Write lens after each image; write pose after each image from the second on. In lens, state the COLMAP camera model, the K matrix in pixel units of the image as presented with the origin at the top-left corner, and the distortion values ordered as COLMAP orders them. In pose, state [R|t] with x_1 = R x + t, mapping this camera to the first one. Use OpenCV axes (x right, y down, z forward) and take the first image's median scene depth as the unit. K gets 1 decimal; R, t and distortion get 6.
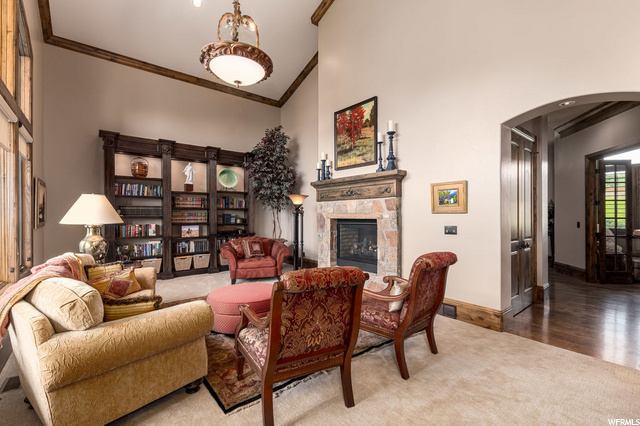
lens RADIAL K [[284.2, 0, 319.9], [0, 284.2, 214.5], [0, 0, 1]] dist [-0.003150, -0.000285]
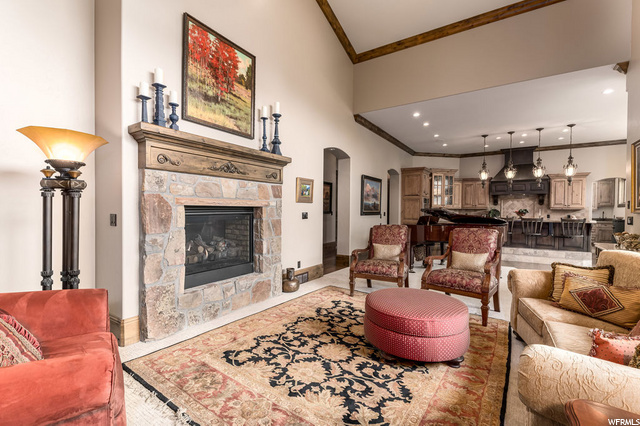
lens RADIAL K [[284.2, 0, 320.0], [0, 284.2, 213.2], [0, 0, 1]] dist [-0.003150, -0.000285]
pose [[-0.289995, -0.014749, 0.956914, -0.633445], [-0.013295, 0.999847, 0.011381, 0.022182], [-0.956936, -0.009422, -0.290147, 1.033465]]
